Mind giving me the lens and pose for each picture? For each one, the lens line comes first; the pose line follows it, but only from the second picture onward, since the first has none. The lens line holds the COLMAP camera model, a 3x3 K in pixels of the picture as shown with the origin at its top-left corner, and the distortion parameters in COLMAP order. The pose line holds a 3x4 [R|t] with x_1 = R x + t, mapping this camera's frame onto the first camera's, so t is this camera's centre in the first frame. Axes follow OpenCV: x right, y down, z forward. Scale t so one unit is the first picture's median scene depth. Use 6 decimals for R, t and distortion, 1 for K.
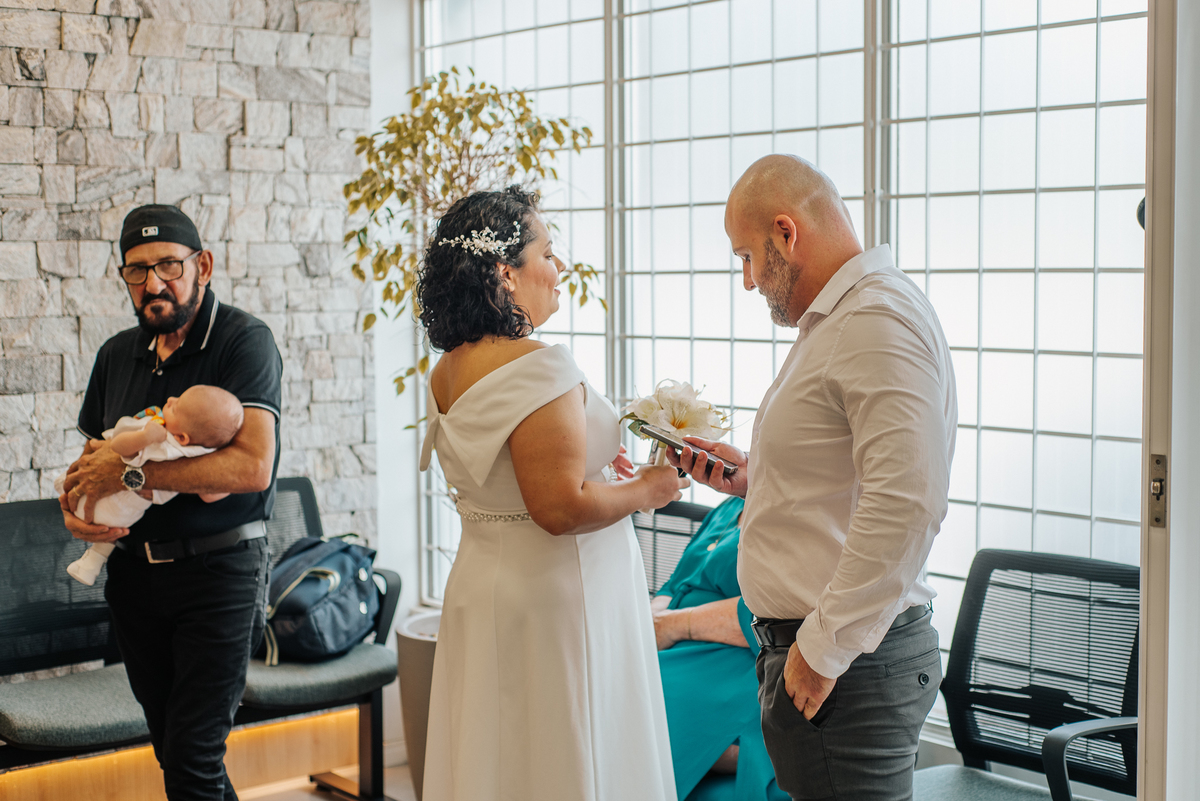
lens RADIAL K [[1799.1, 0, 600.0], [0, 1799.1, 400.5], [0, 0, 1]] dist [-0.041084, 0.026901]
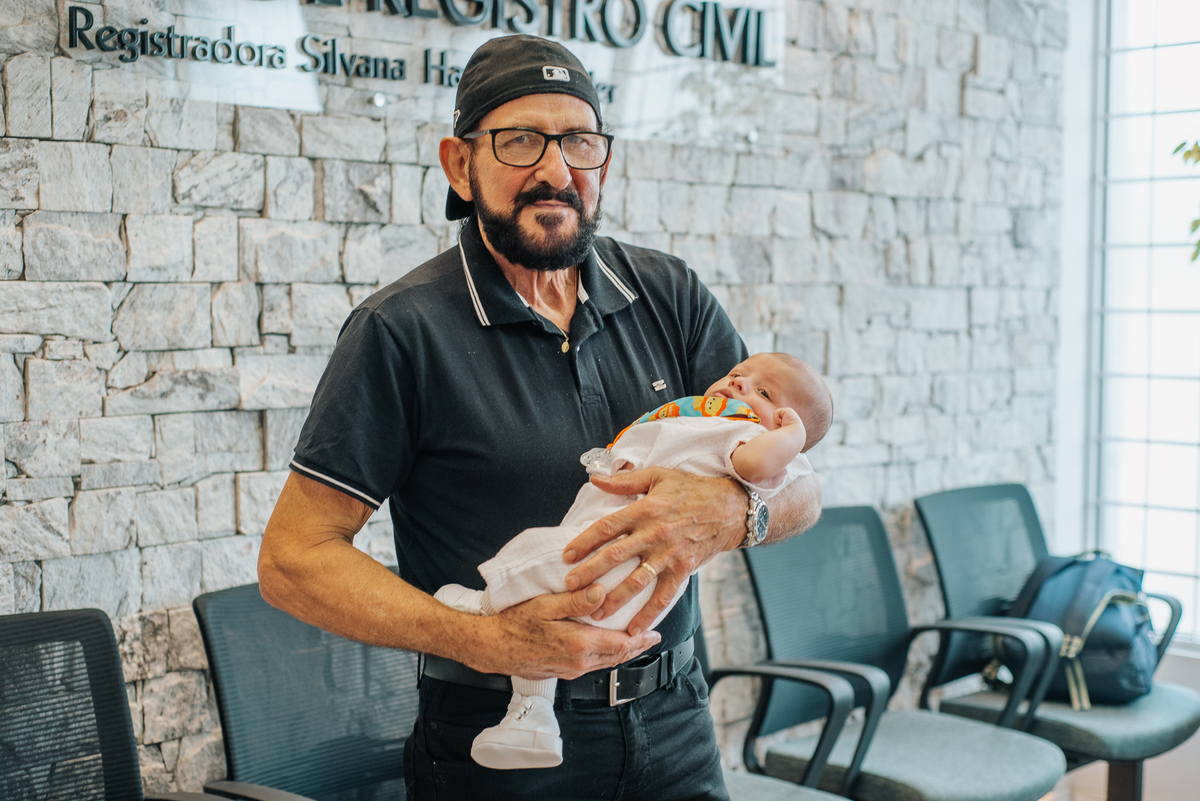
lens RADIAL K [[1799.1, 0, 600.0], [0, 1799.1, 400.5], [0, 0, 1]] dist [-0.041084, 0.026901]
pose [[0.993736, 0.008106, 0.111461, -0.482542], [-0.006771, 0.999901, -0.012344, 0.016314], [-0.111550, 0.011512, 0.993692, 0.196630]]
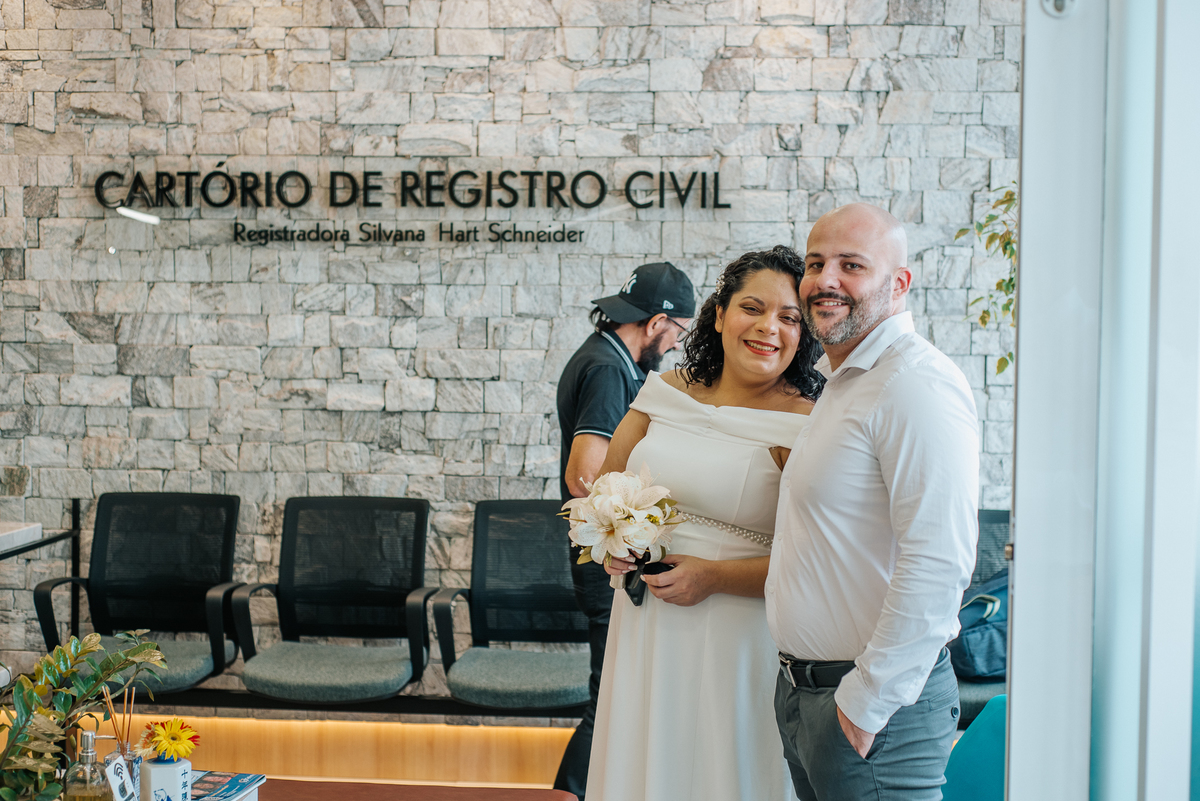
lens RADIAL K [[1799.1, 0, 600.0], [0, 1799.1, 400.5], [0, 0, 1]] dist [-0.041084, 0.026901]
pose [[0.704292, 0.047173, -0.708342, 0.423926], [-0.070975, 0.997470, -0.004142, -0.000907], [0.706354, 0.053191, 0.705858, 0.081354]]
